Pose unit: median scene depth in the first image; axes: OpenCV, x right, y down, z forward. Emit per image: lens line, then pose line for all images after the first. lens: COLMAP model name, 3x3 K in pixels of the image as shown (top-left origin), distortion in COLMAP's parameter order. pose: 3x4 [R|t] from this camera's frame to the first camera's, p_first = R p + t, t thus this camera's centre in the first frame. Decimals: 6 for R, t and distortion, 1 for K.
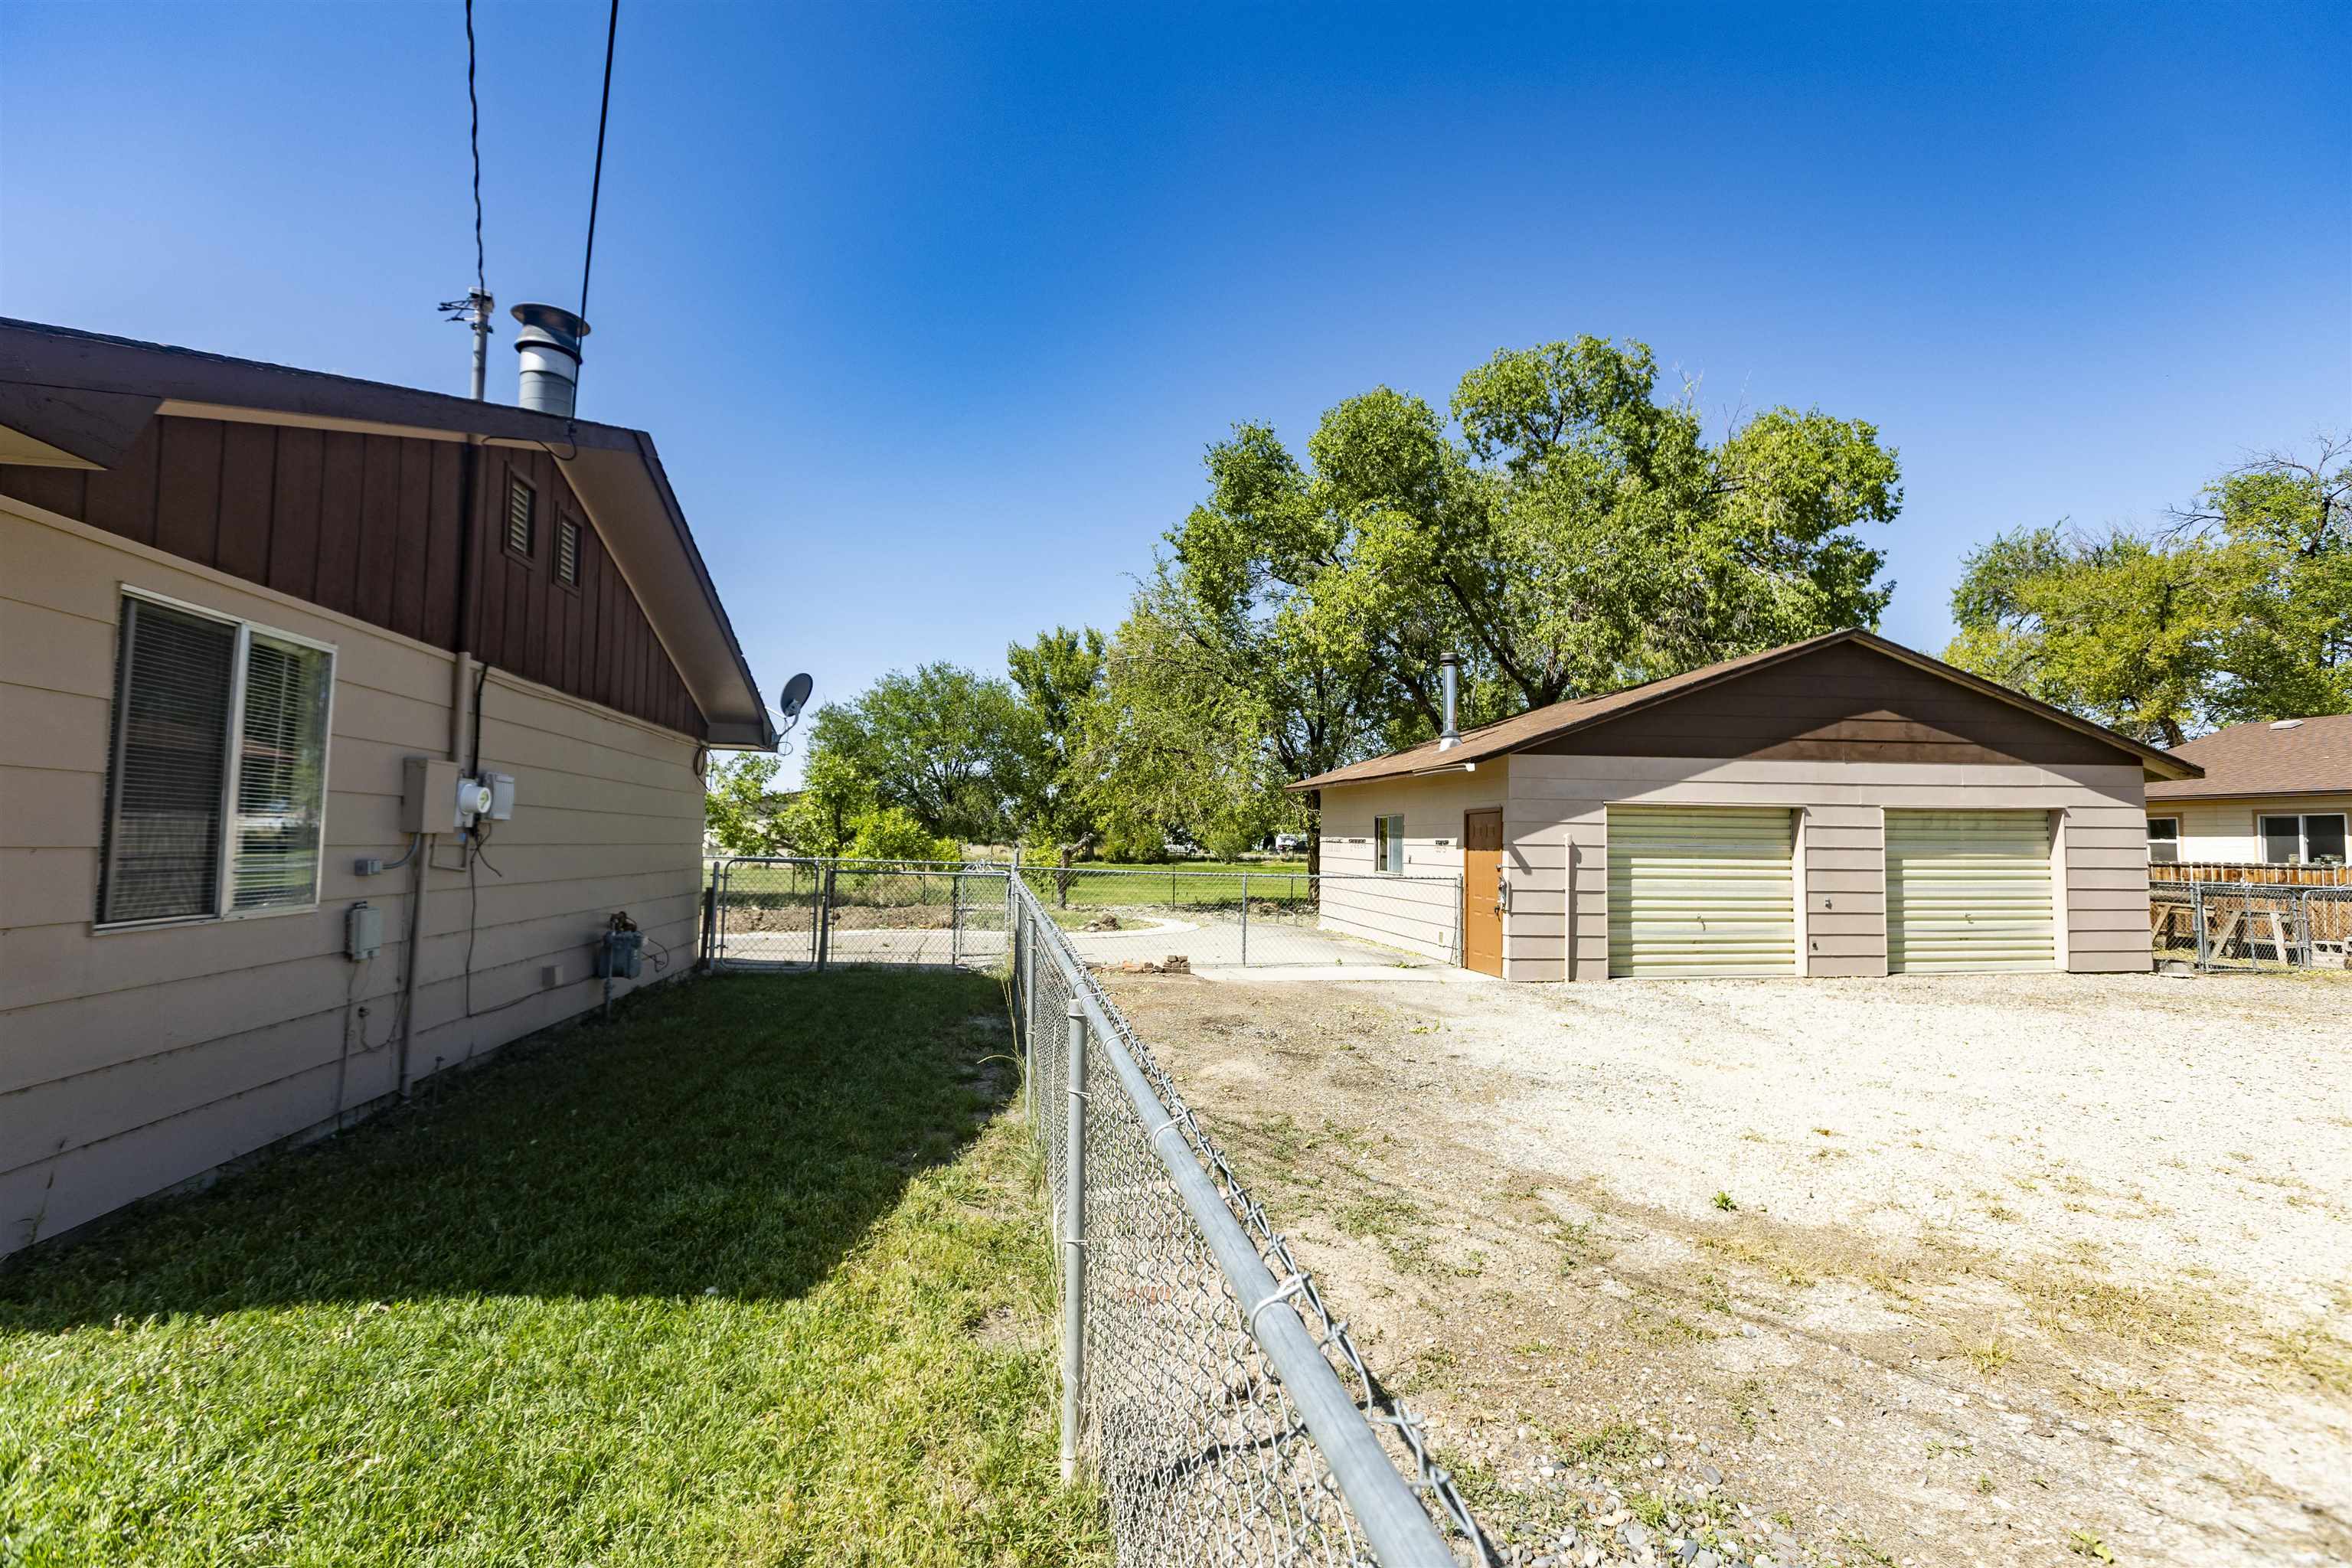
lens RADIAL K [[1050.9, 0, 1166.1], [0, 1050.9, 778.3], [0, 0, 1]] dist [0.005147, -0.000990]
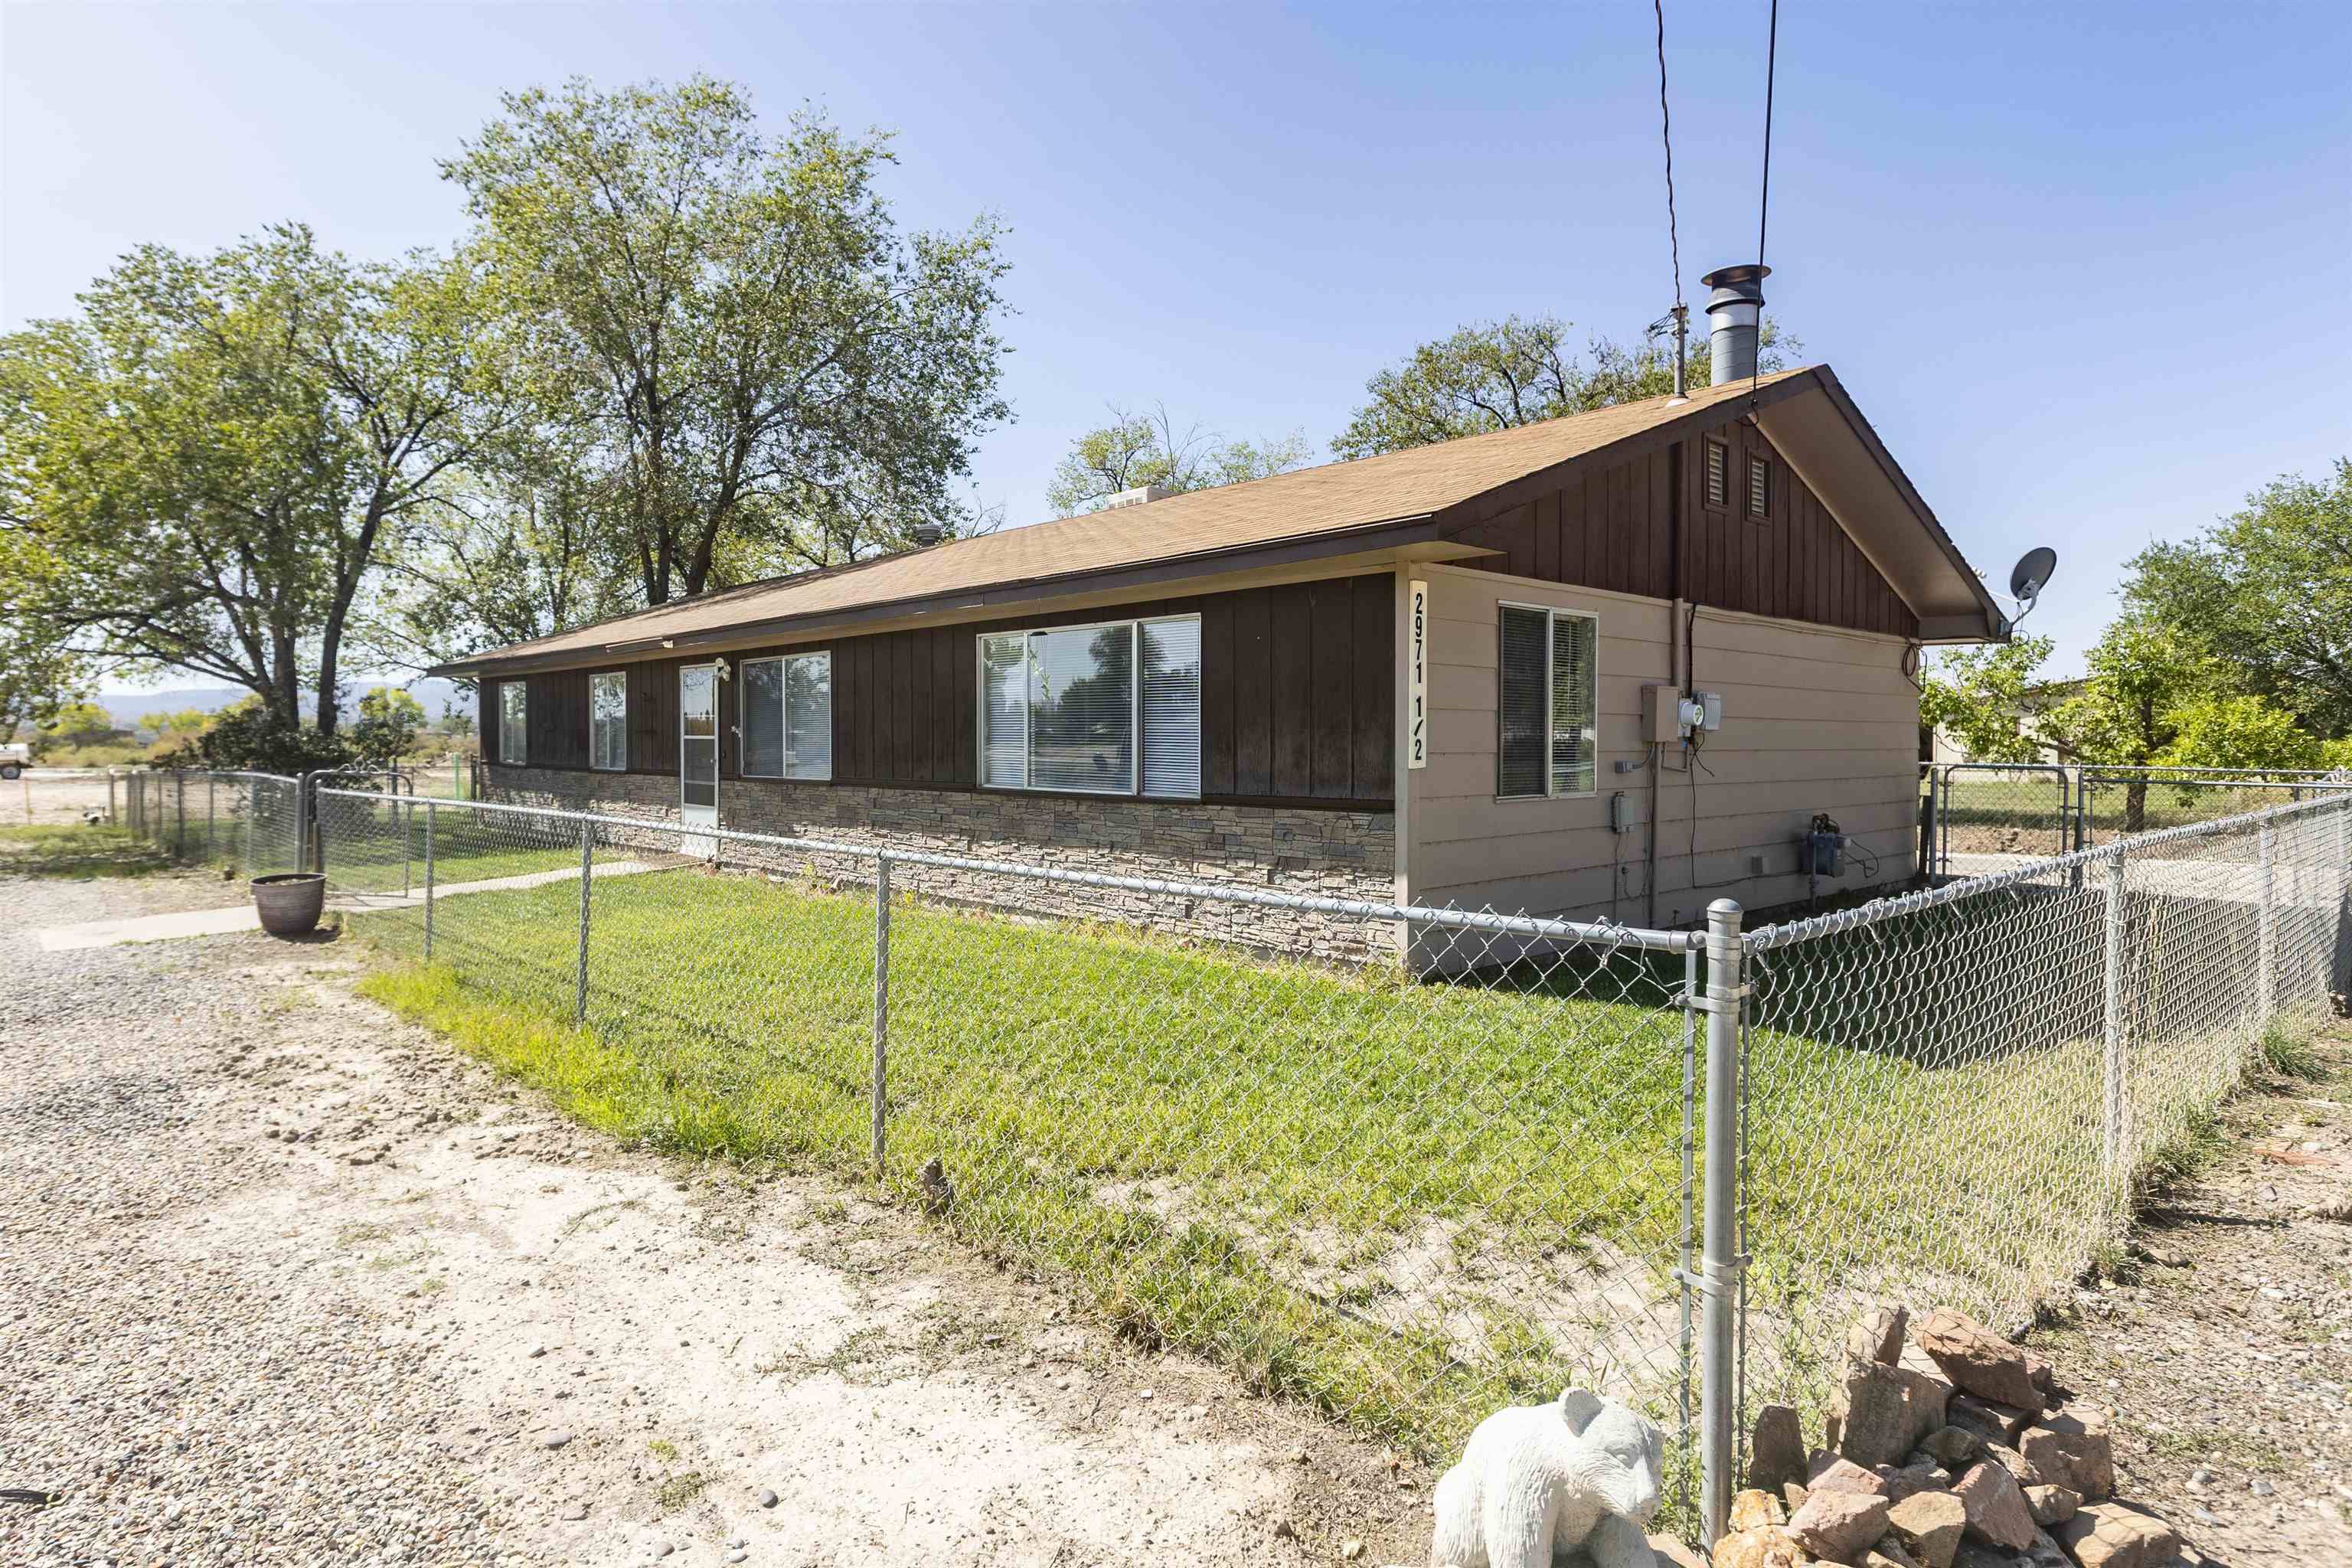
lens RADIAL K [[1277.5, 0, 1068.6], [0, 1277.5, 763.3], [0, 0, 1]] dist [0.002283, 0.002040]
pose [[0.515576, -0.000523, -0.856844, 0.293773], [0.061246, 0.997464, 0.036244, -0.025212], [0.854652, -0.071165, 0.514300, -0.464867]]
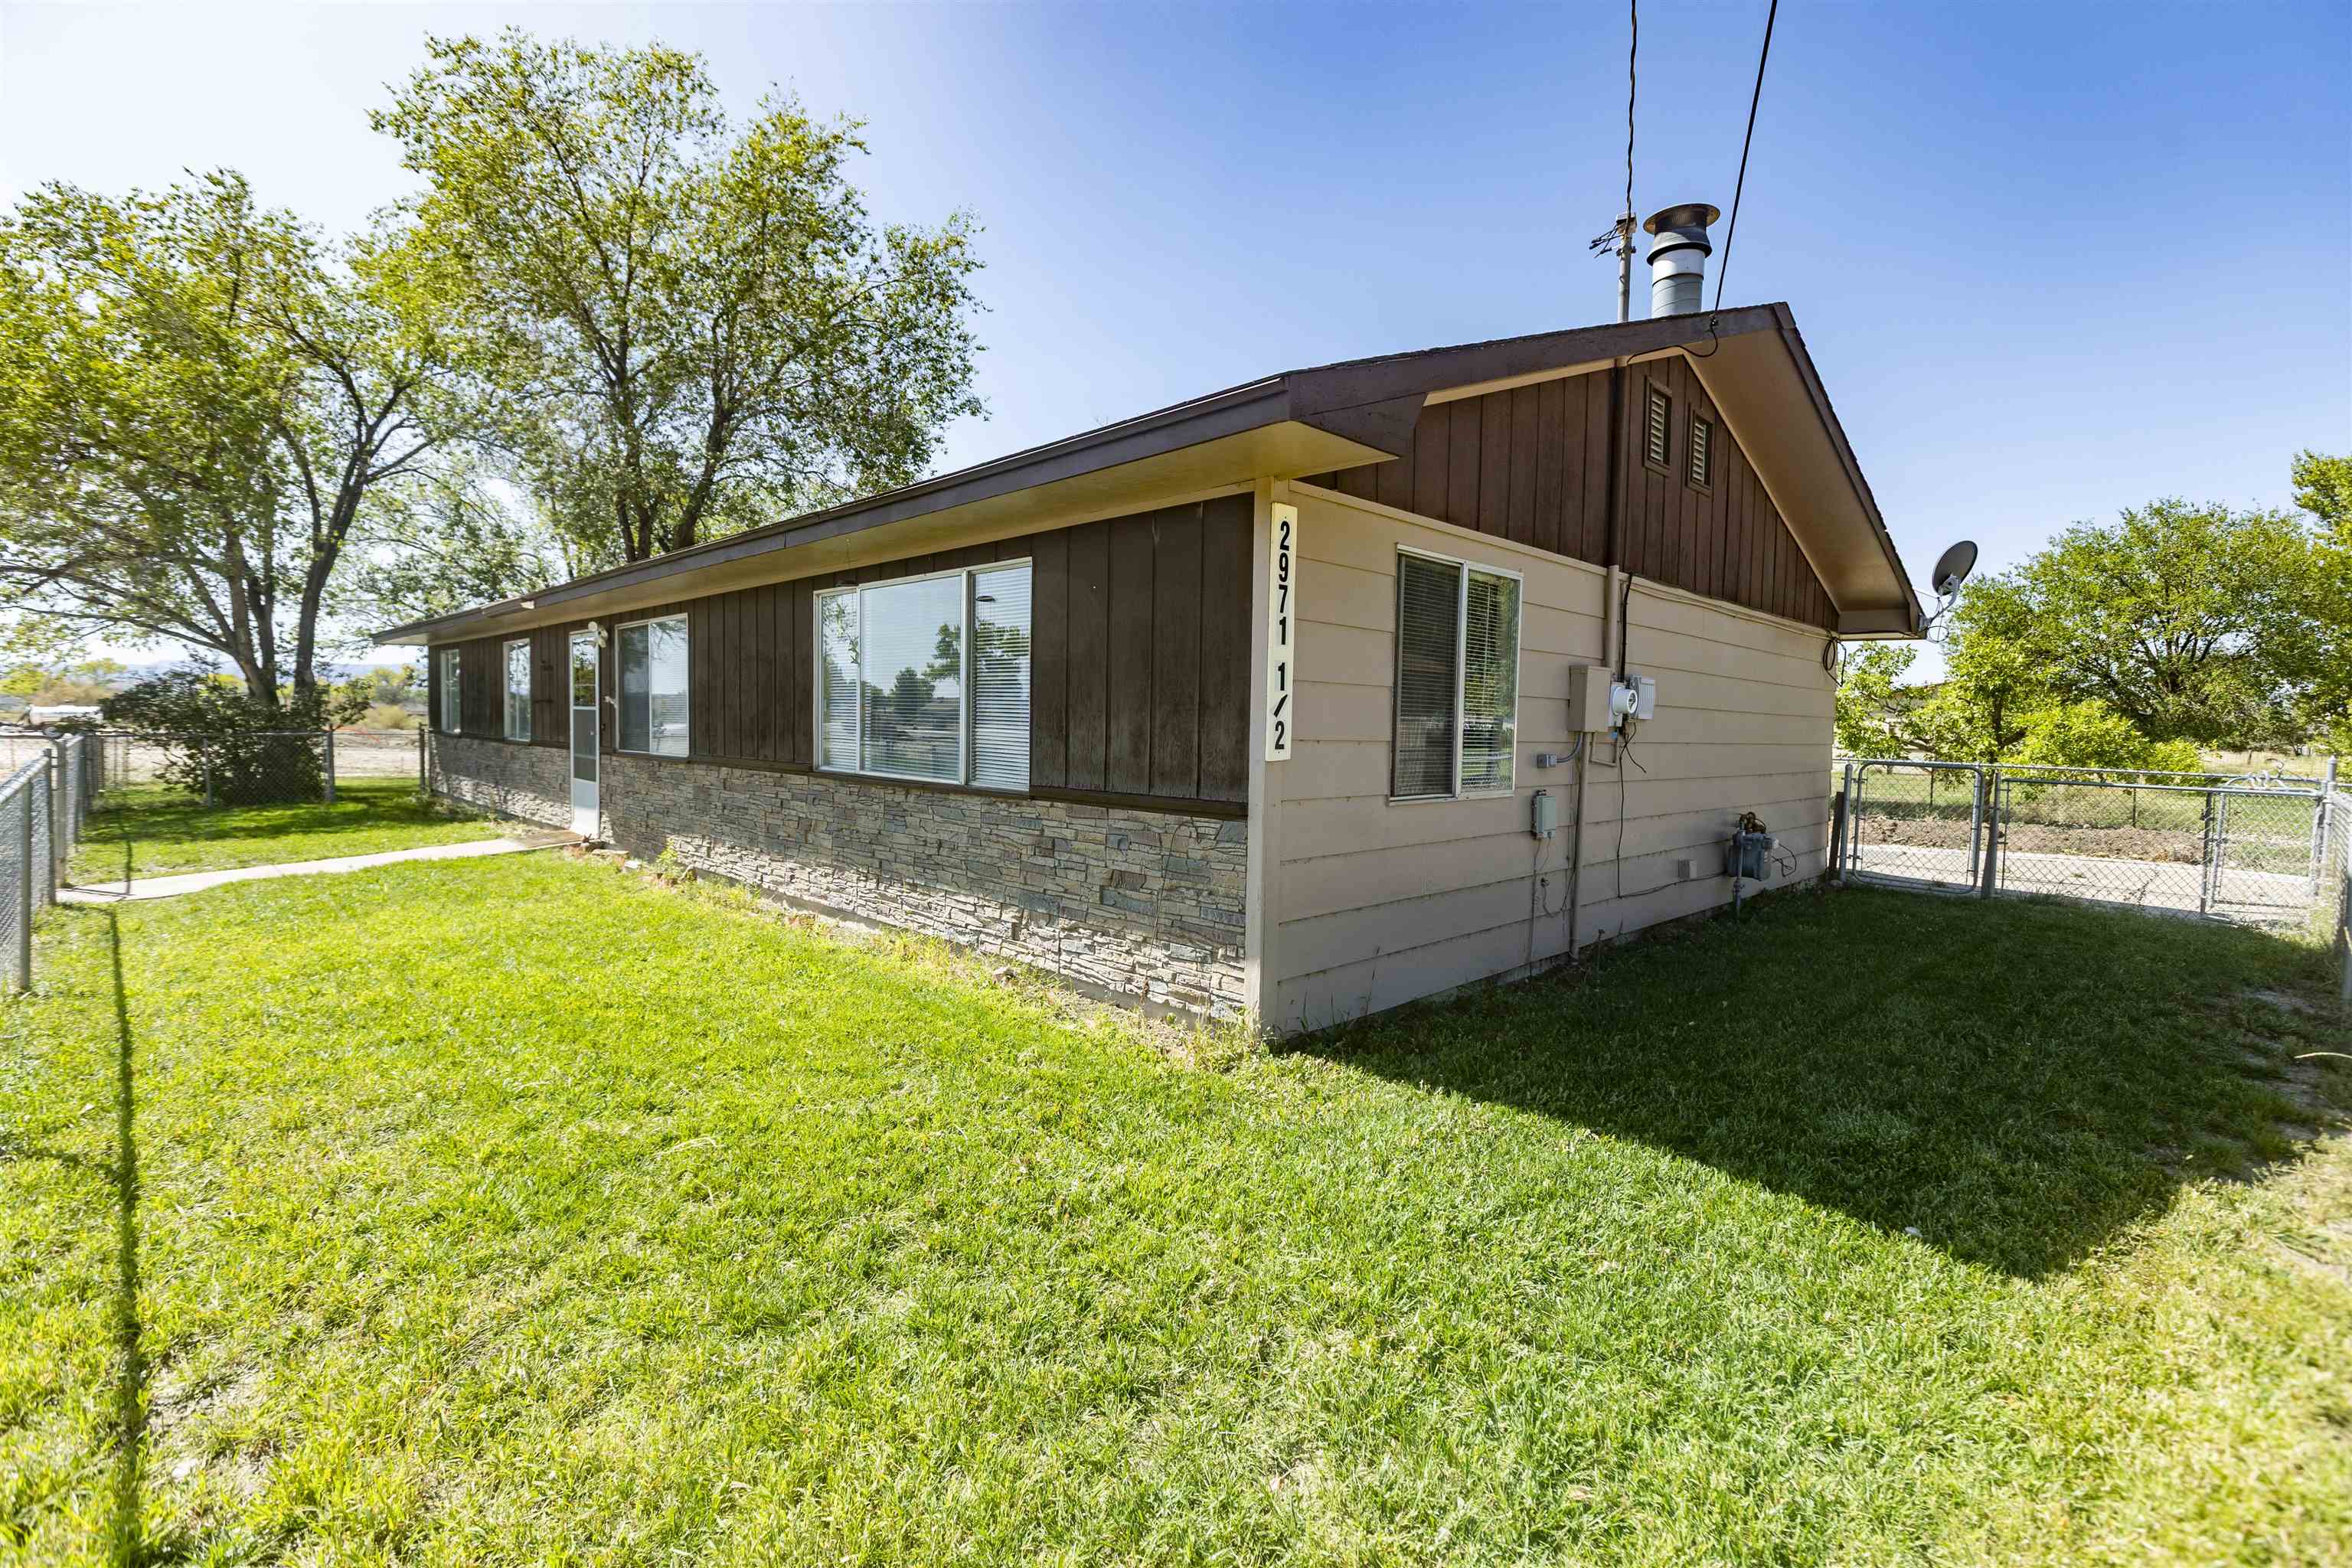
lens RADIAL K [[1050.9, 0, 1163.0], [0, 1050.9, 775.1], [0, 0, 1]] dist [0.005147, -0.000990]
pose [[0.571729, 0.034778, -0.819705, -0.038584], [0.040381, 0.996697, 0.070452, 0.000464], [0.819448, -0.073380, 0.568436, -0.014450]]
